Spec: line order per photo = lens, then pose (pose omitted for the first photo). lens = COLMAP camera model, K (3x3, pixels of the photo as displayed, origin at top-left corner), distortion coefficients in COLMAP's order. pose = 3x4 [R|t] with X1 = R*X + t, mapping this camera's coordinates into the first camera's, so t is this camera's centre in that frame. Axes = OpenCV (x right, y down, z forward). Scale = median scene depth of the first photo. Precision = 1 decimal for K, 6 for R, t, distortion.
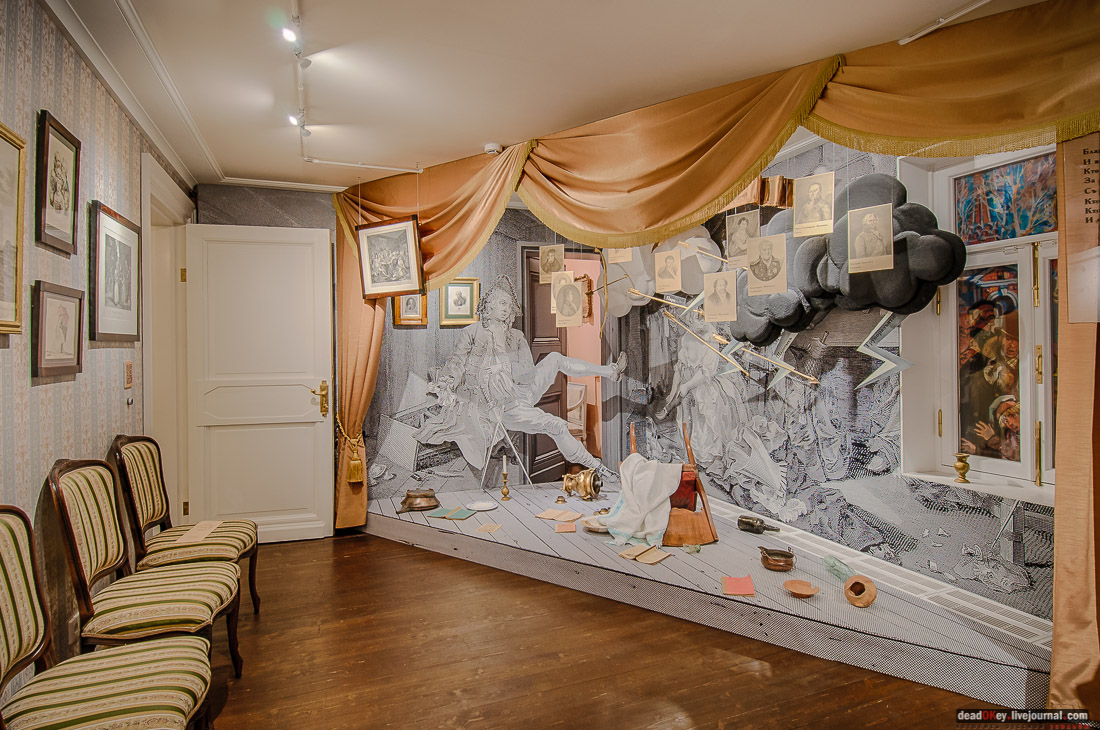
lens RADIAL K [[583.8, 0, 551.4], [0, 583.8, 352.5], [0, 0, 1]] dist [0.001733, -0.000316]
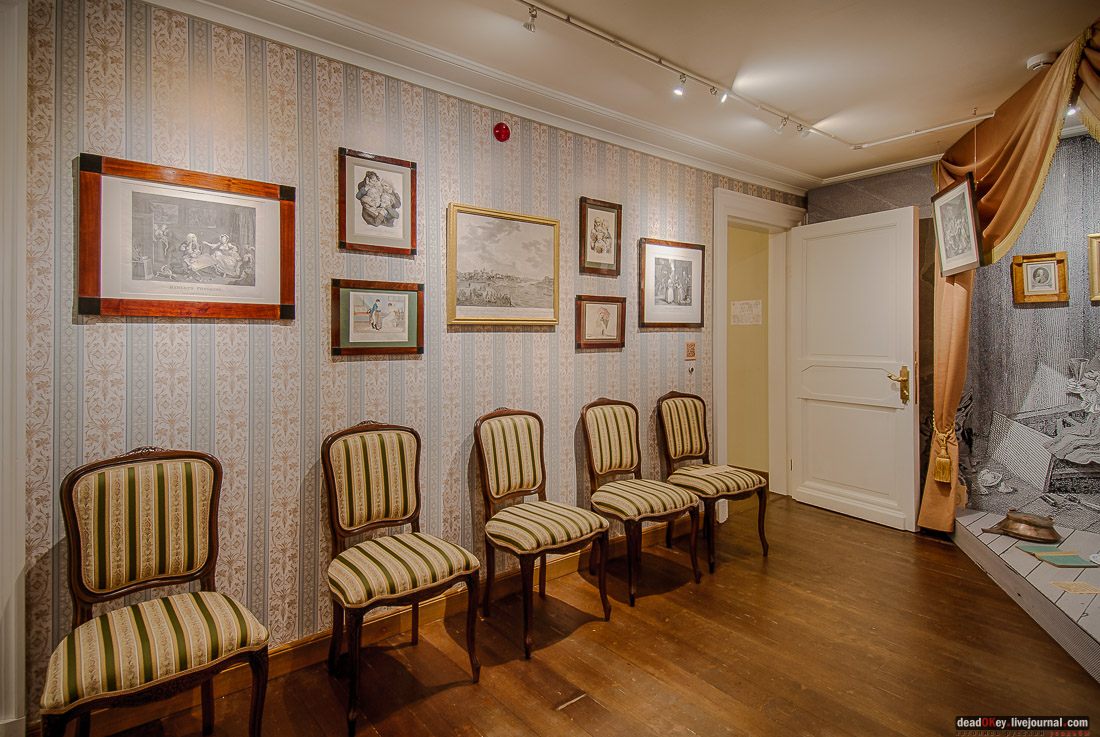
lens RADIAL K [[576.8, 0, 549.9], [0, 576.8, 333.3], [0, 0, 1]] dist [0.002223, -0.000200]
pose [[0.299186, 0.007386, -0.954166, 0.340391], [-0.008300, 0.999952, 0.005137, -0.005565], [0.954159, 0.006383, 0.299233, 0.166251]]
